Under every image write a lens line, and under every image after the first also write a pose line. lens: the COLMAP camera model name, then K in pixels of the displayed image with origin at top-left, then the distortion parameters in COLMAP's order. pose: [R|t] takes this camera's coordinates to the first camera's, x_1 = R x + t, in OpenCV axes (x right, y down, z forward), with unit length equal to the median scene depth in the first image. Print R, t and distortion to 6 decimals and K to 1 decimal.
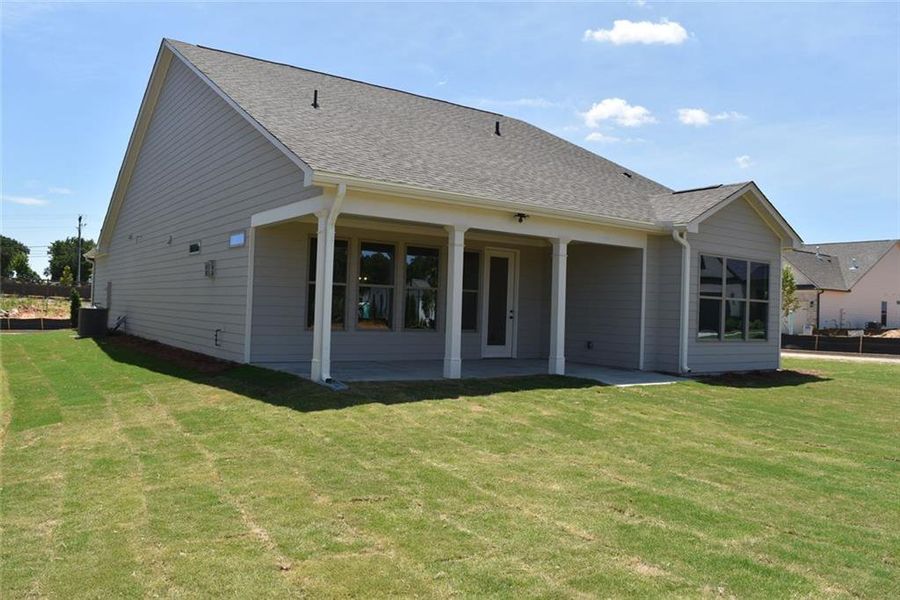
lens RADIAL K [[708.6, 0, 442.8], [0, 708.6, 293.7], [0, 0, 1]] dist [-0.089318, 0.013626]
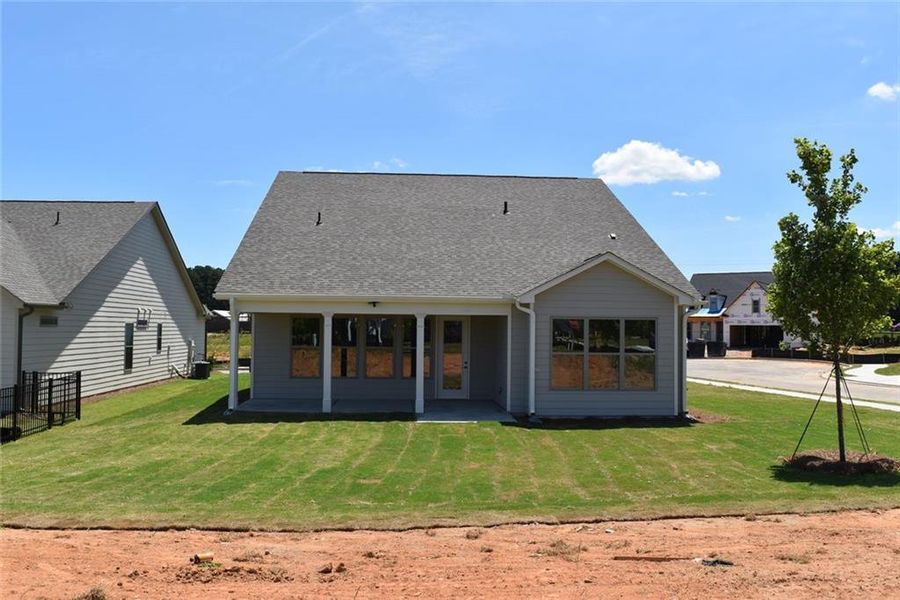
lens RADIAL K [[708.6, 0, 442.8], [0, 708.6, 293.7], [0, 0, 1]] dist [-0.089318, 0.013626]
pose [[0.859909, -0.051371, -0.507857, 0.855955], [0.029694, 0.998272, -0.050699, -0.043786], [0.509584, 0.028516, 0.859948, -0.168409]]
